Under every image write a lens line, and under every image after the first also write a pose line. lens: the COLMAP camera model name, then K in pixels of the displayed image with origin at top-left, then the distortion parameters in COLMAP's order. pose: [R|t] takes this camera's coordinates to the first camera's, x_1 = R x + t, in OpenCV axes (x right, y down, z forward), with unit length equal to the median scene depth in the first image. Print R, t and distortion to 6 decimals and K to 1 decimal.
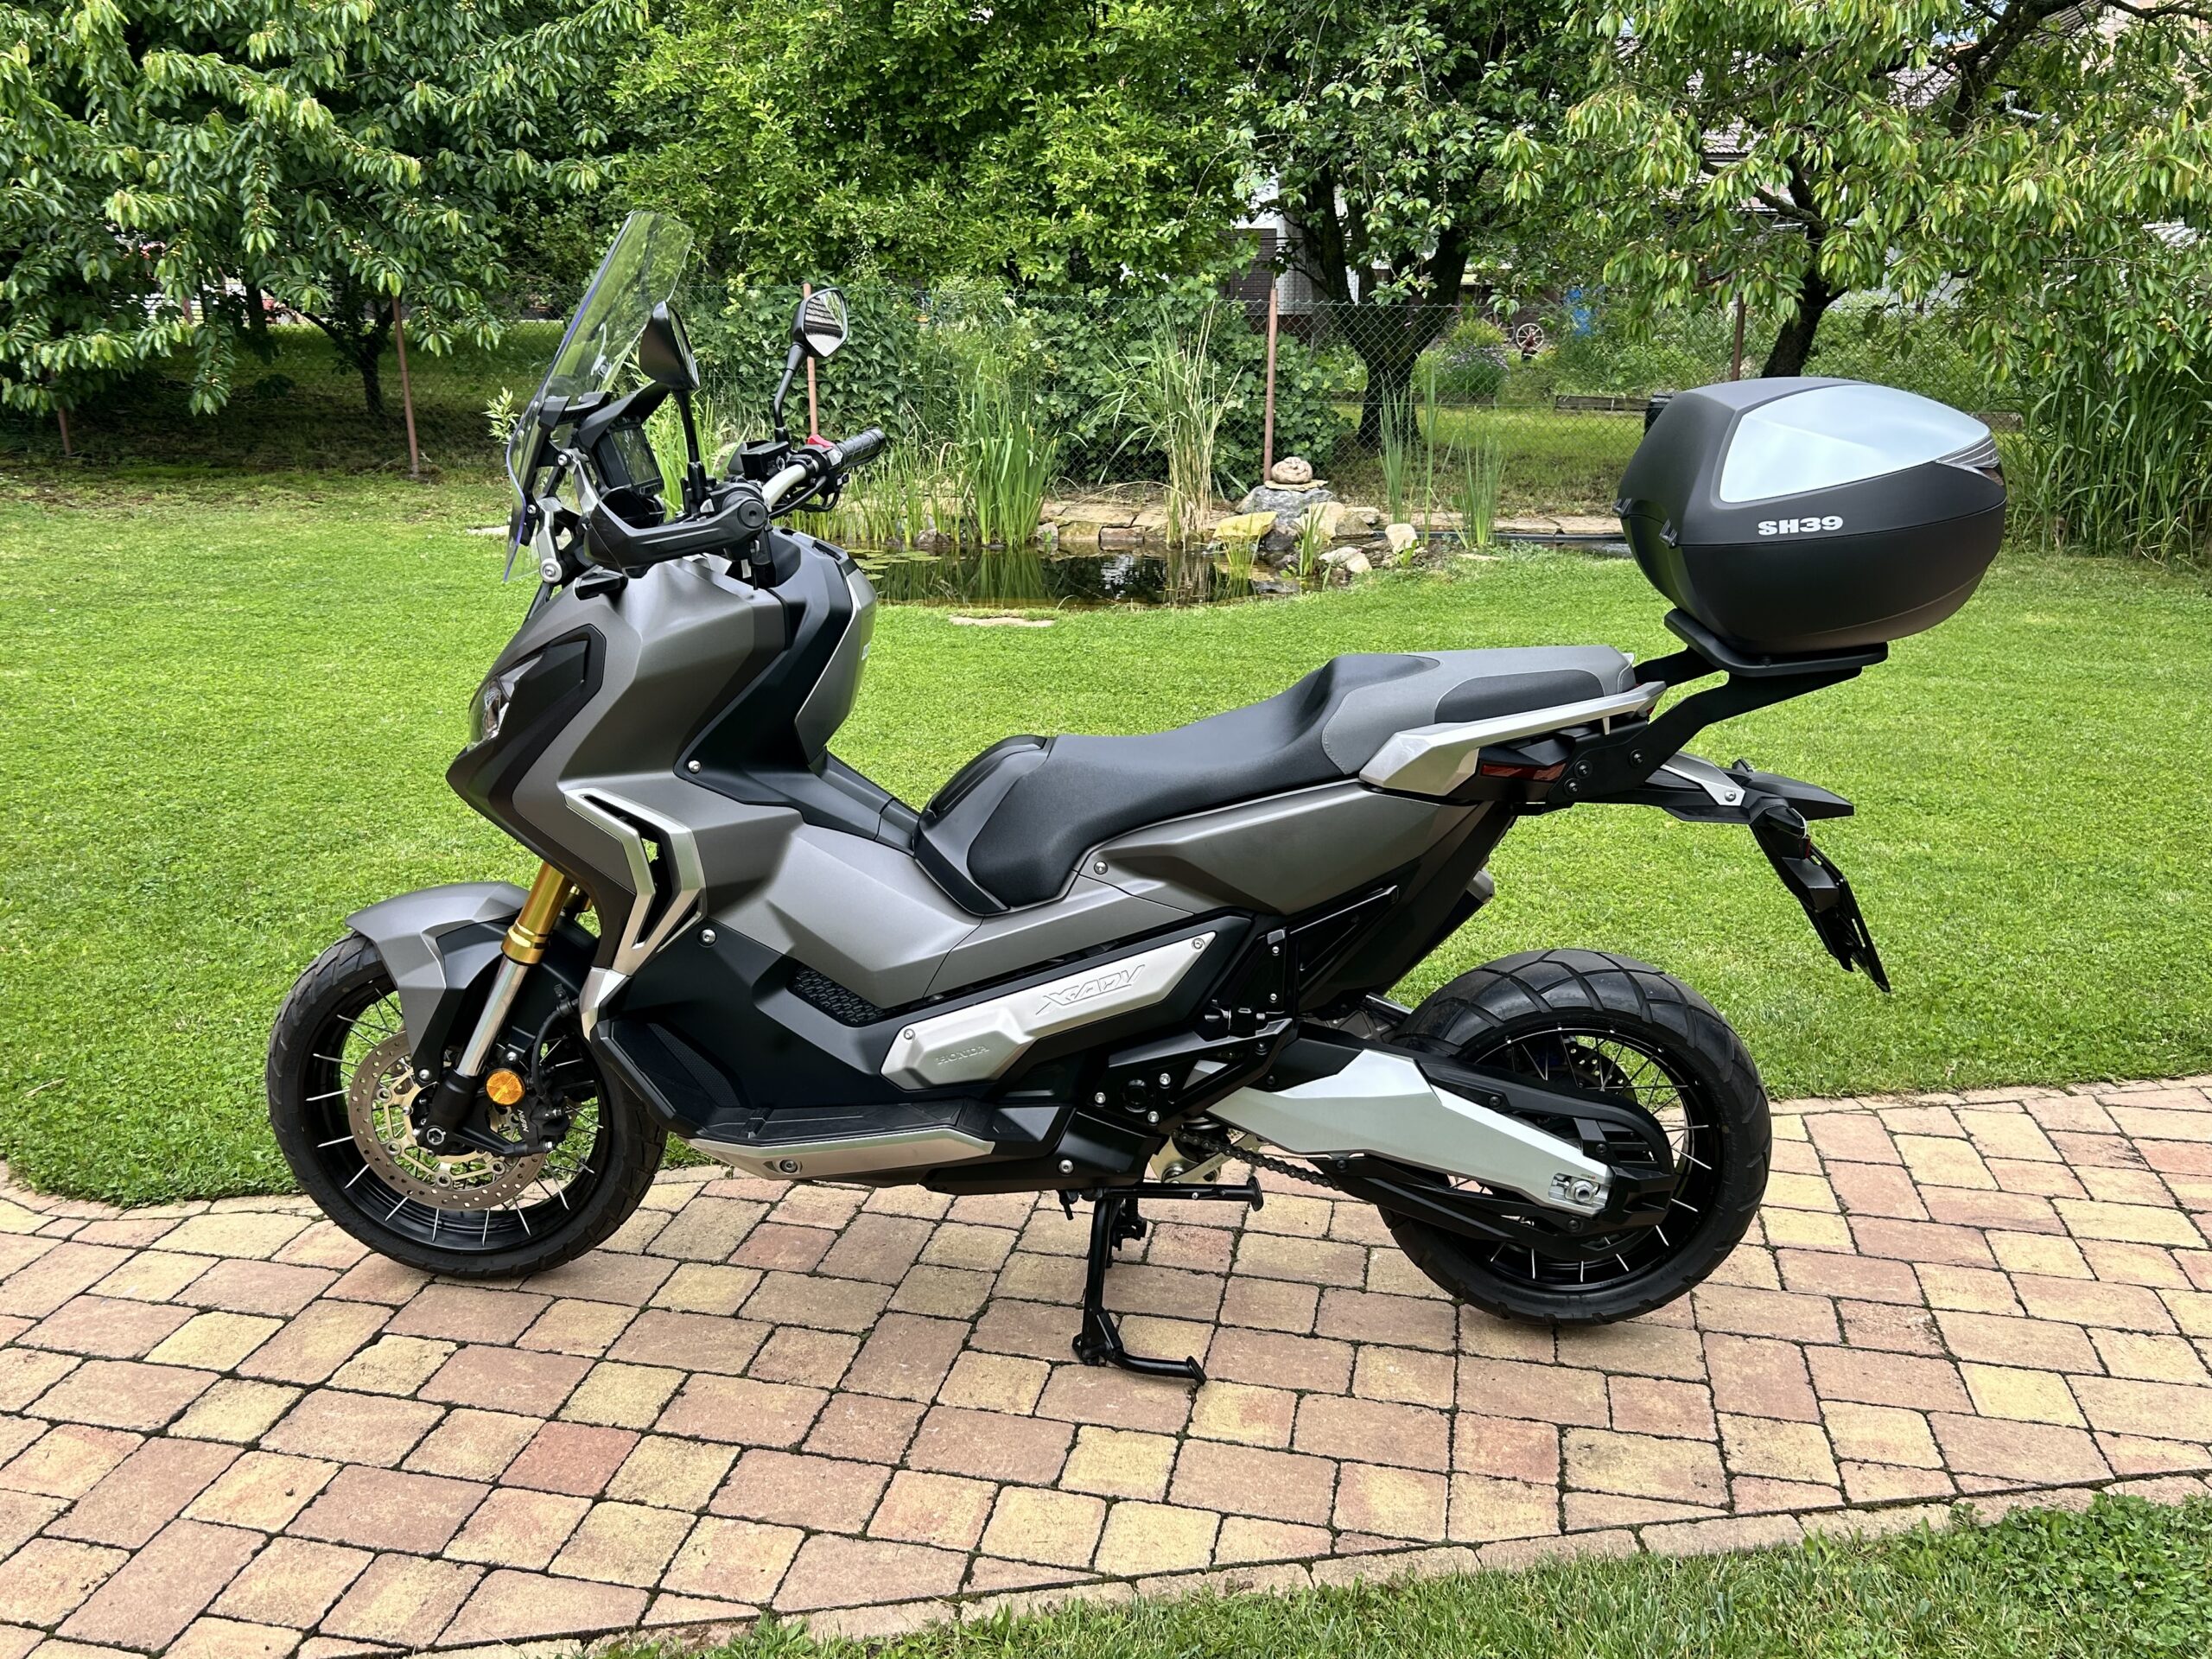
lens RADIAL K [[1822.3, 0, 1095.2], [0, 1822.3, 841.8], [0, 0, 1]] dist [0.020498, 0.017723]
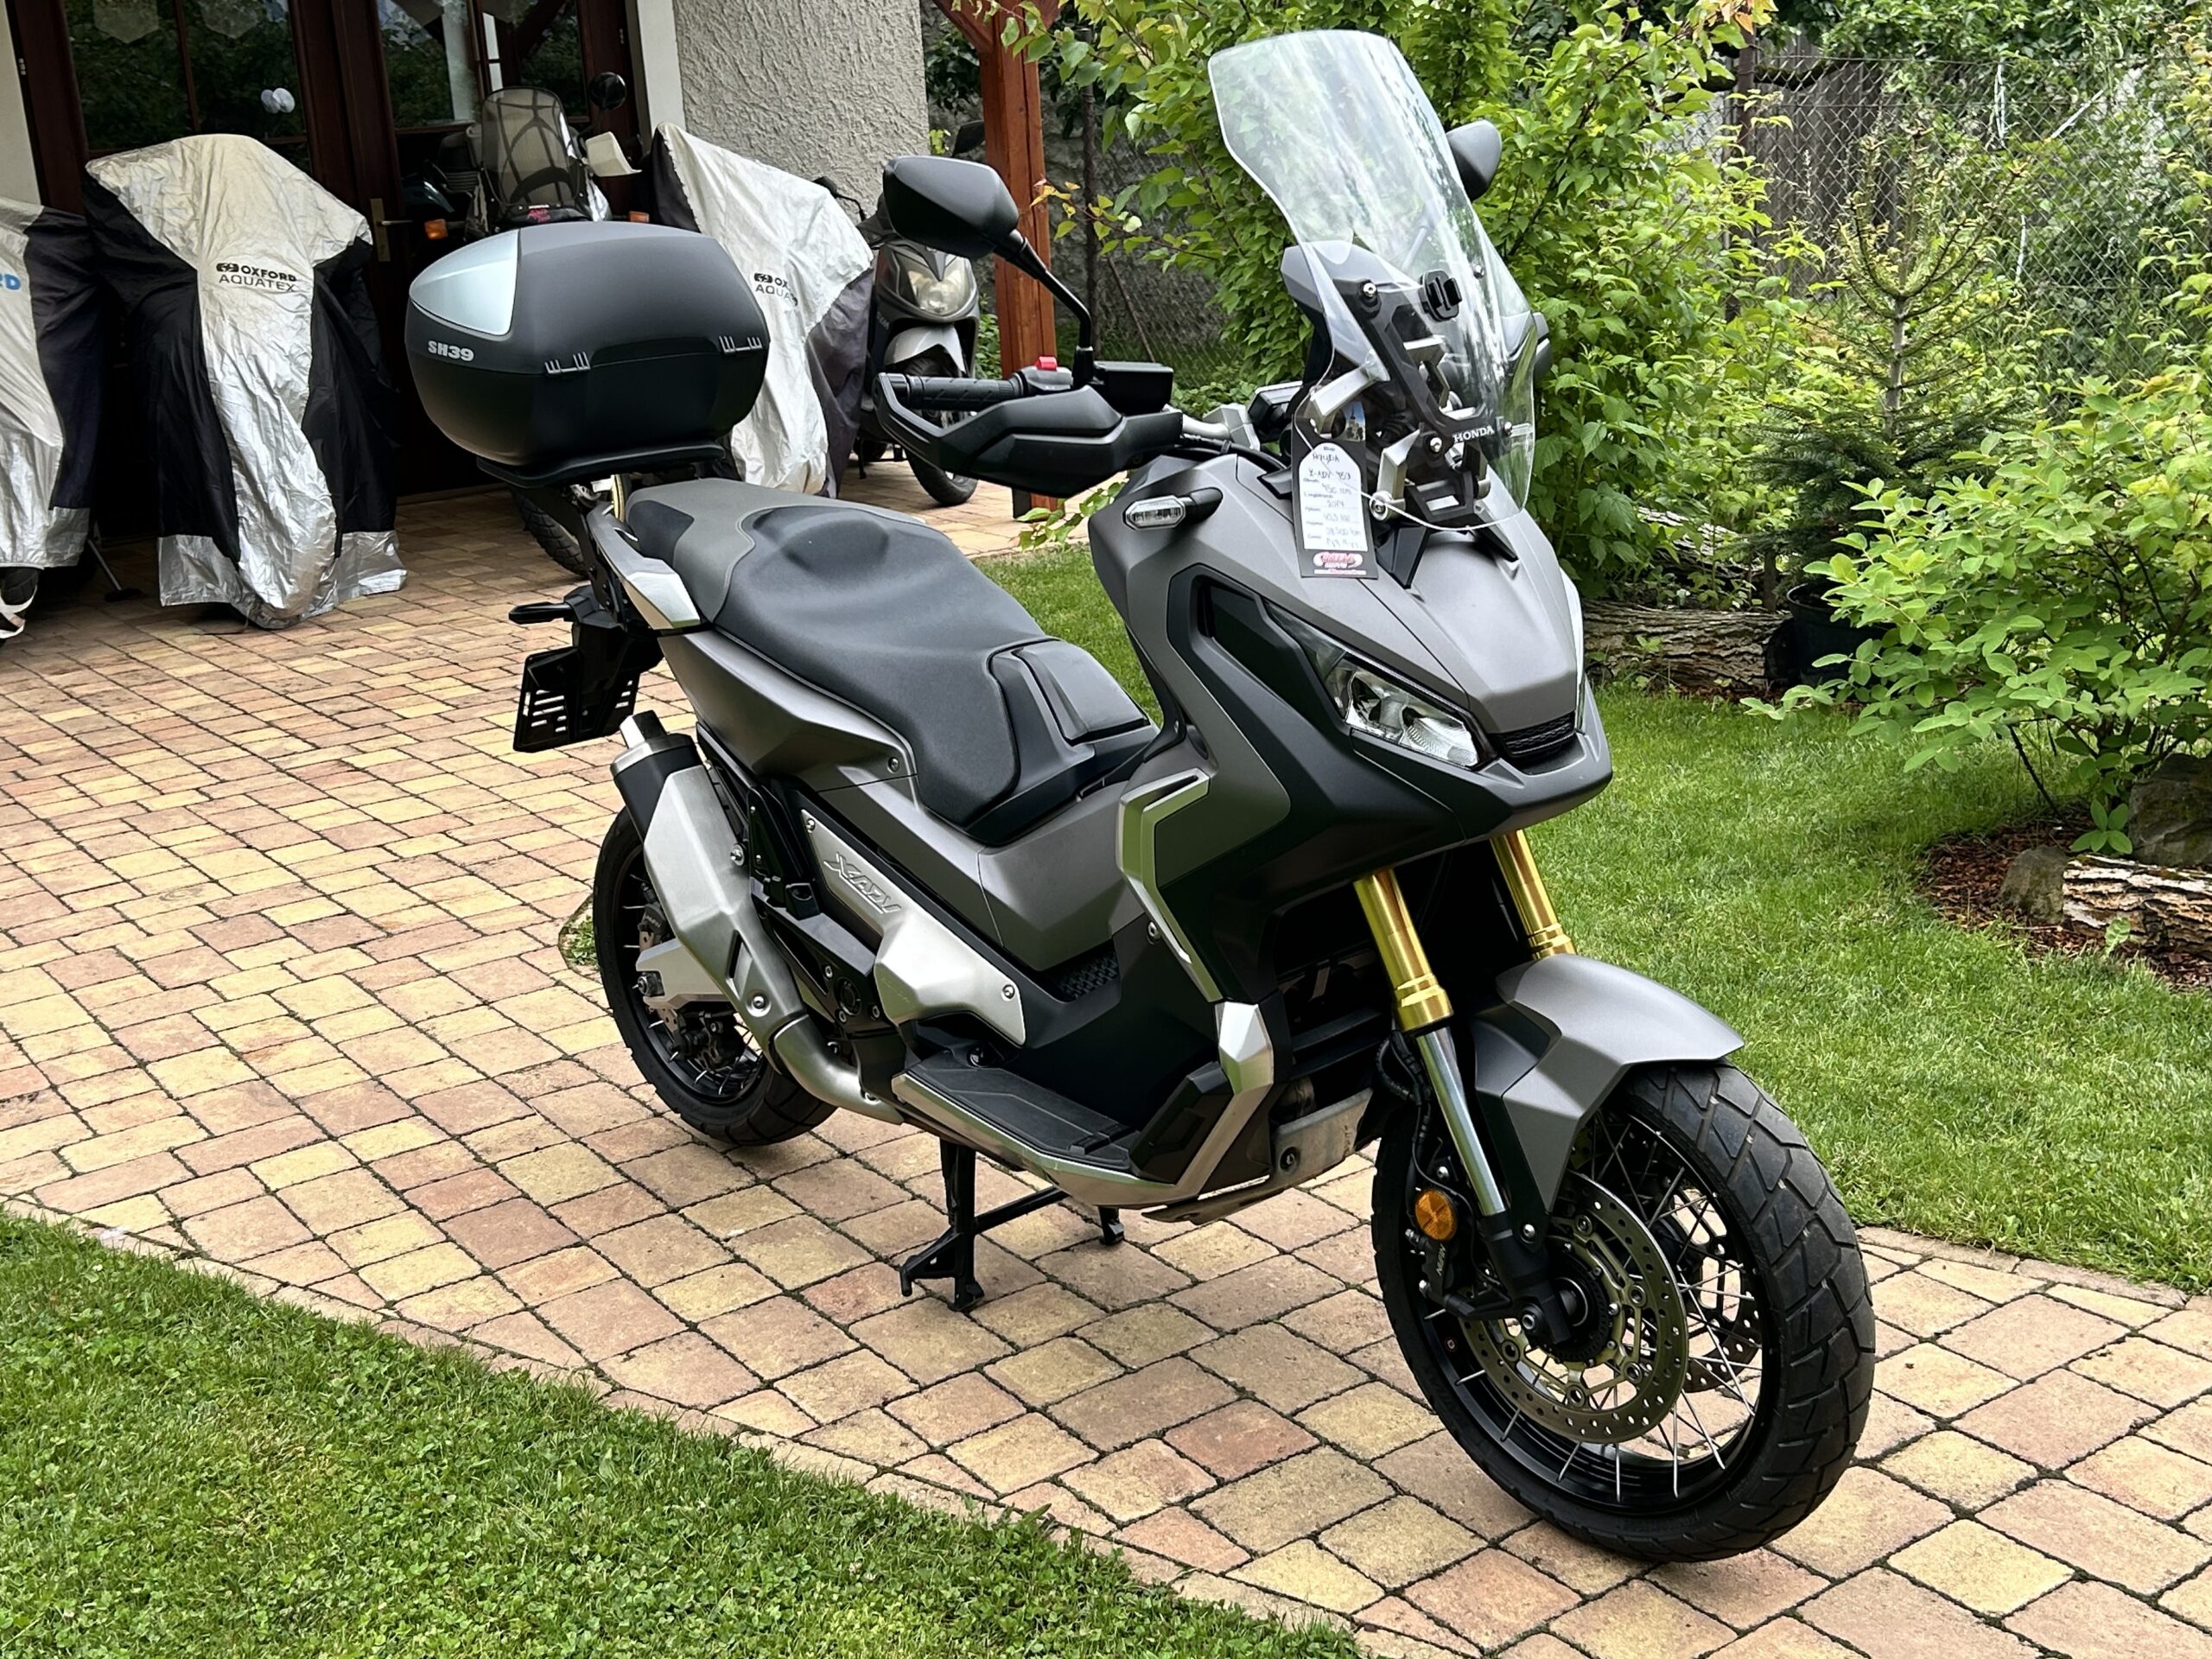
lens RADIAL K [[2612.6, 0, 1106.0], [0, 2612.6, 829.5], [0, 0, 1]] dist [0.015165, 0.012367]
pose [[-0.725688, -0.159448, 0.669293, -0.930812], [0.243763, 0.850092, 0.466823, -0.569885], [-0.643394, 0.501917, -0.578034, 1.781941]]
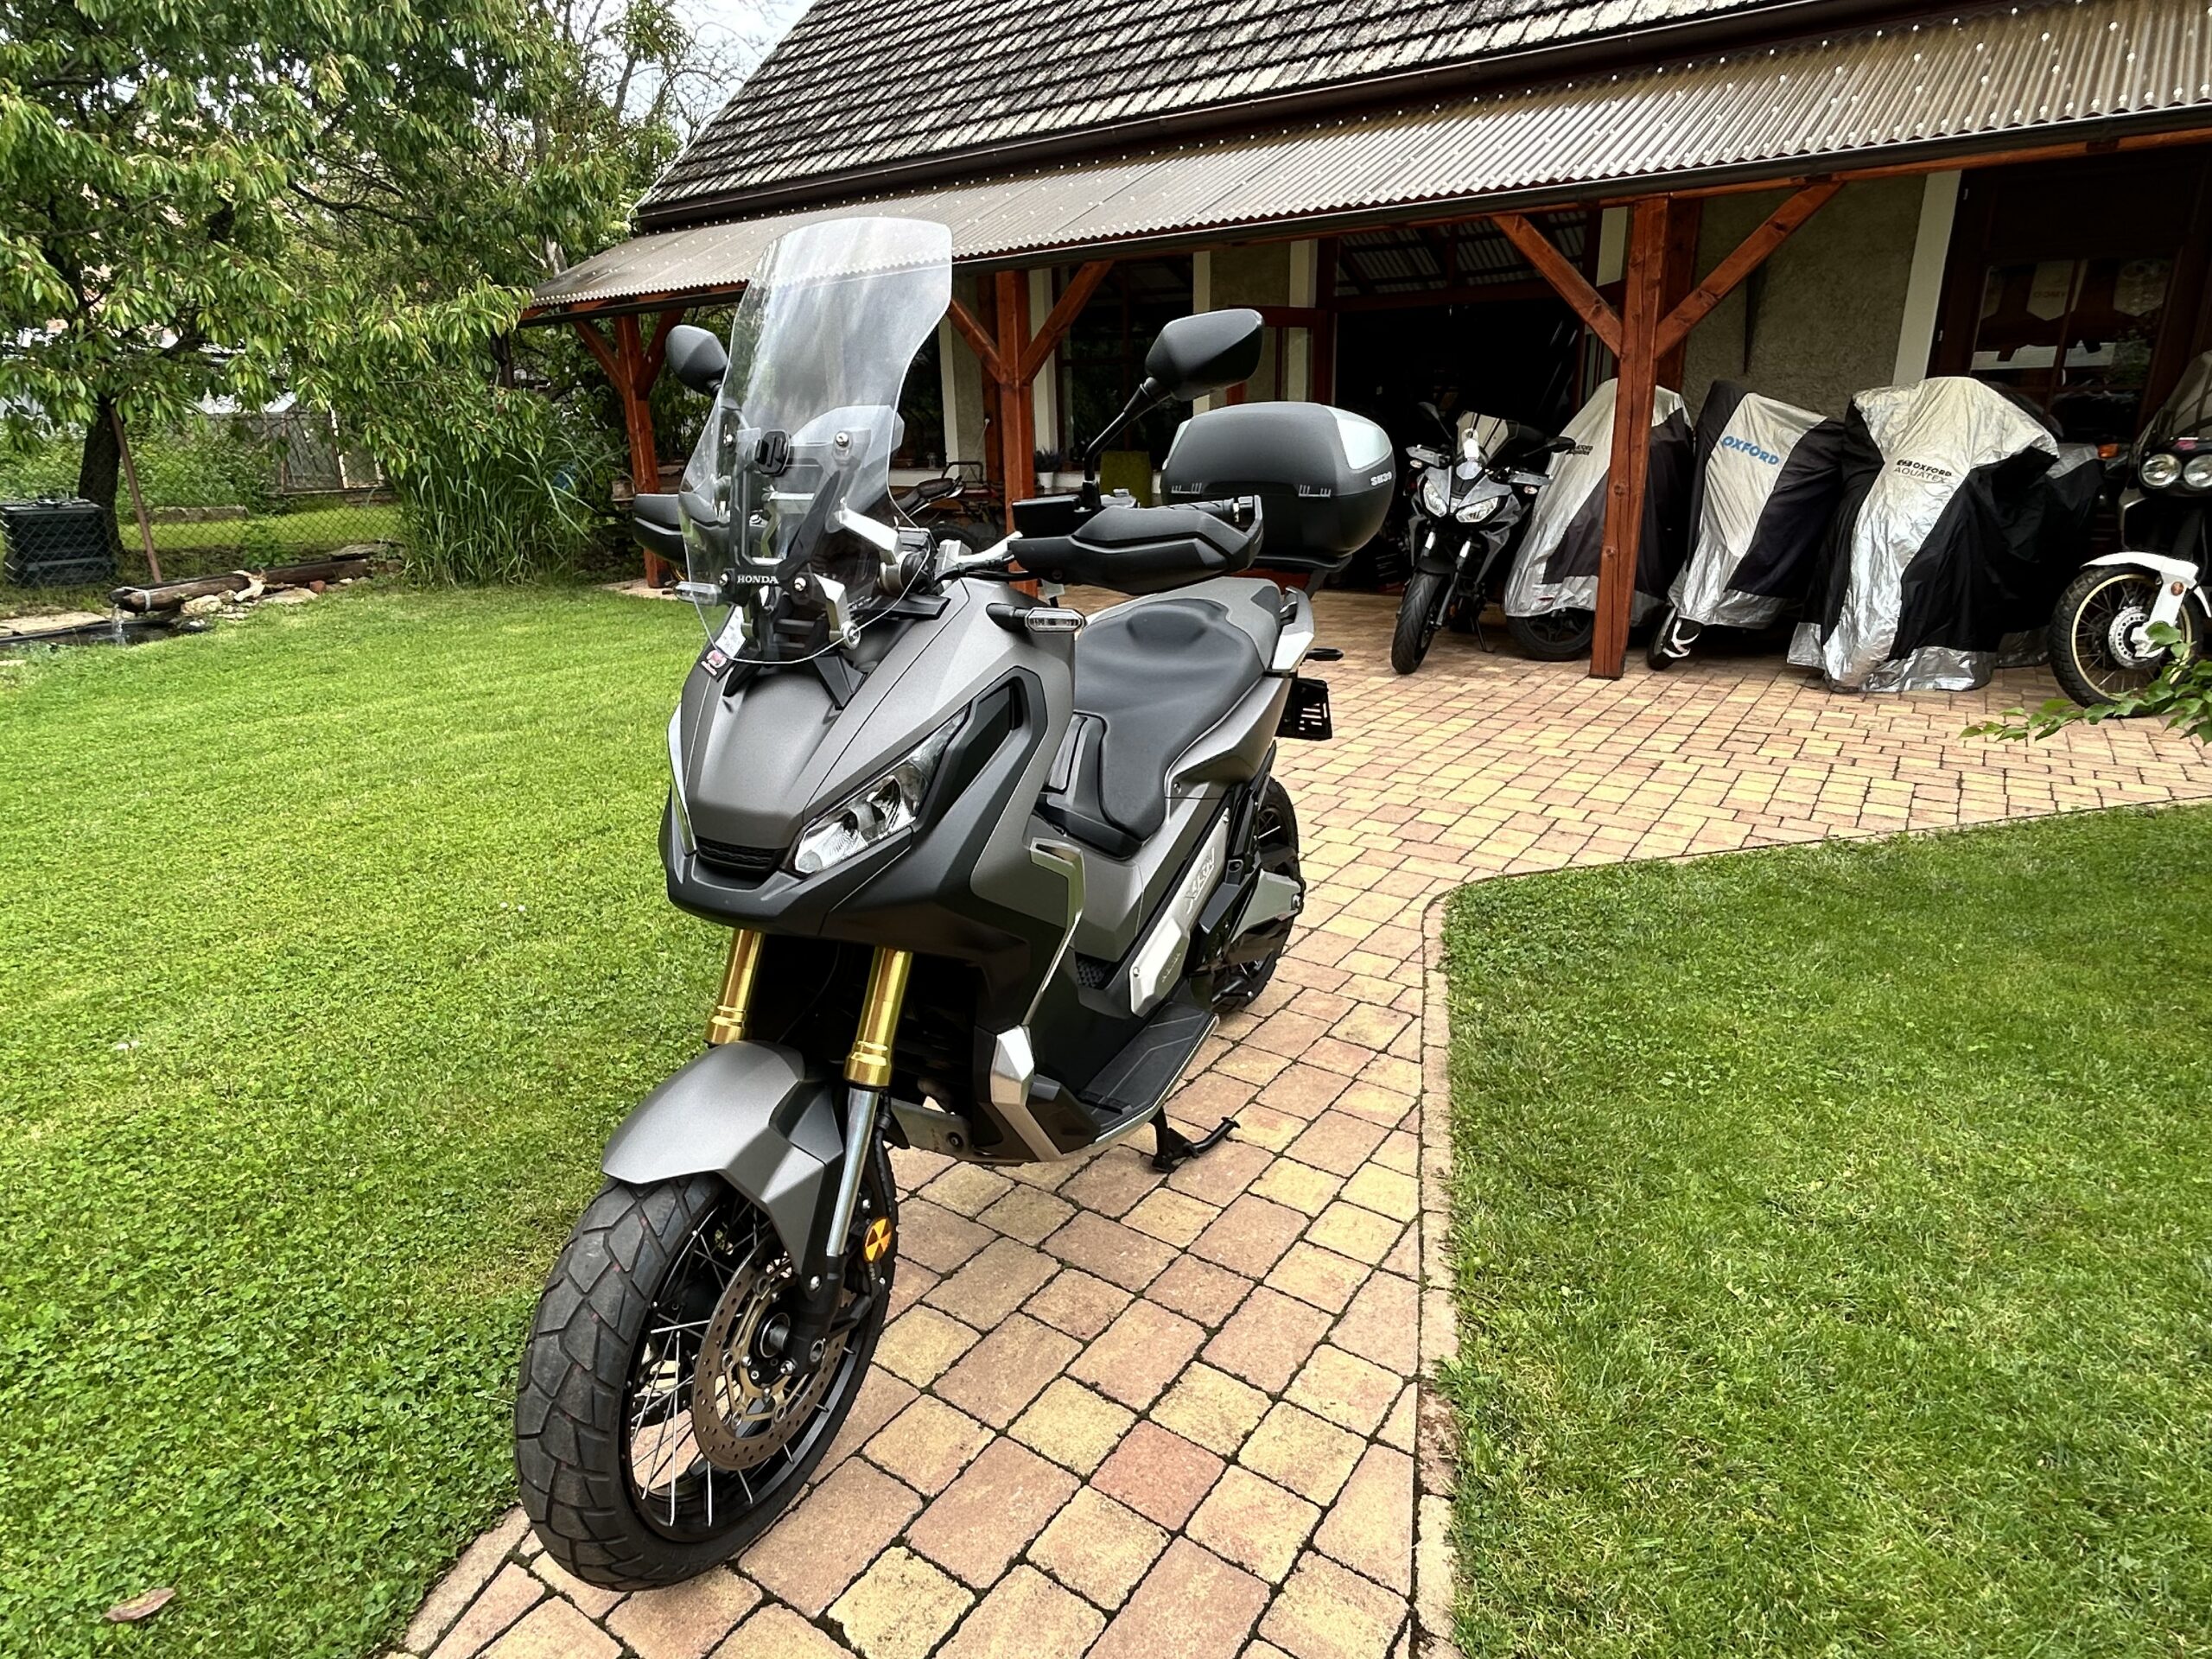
lens RADIAL K [[1255.9, 0, 1106.0], [0, 1255.9, 829.5], [0, 0, 1]] dist [-0.012103, 0.000518]
pose [[0.389133, -0.296401, 0.872194, -0.770043], [0.275887, 0.940859, 0.196648, -0.139445], [-0.878898, 0.164105, 0.447893, 0.632489]]
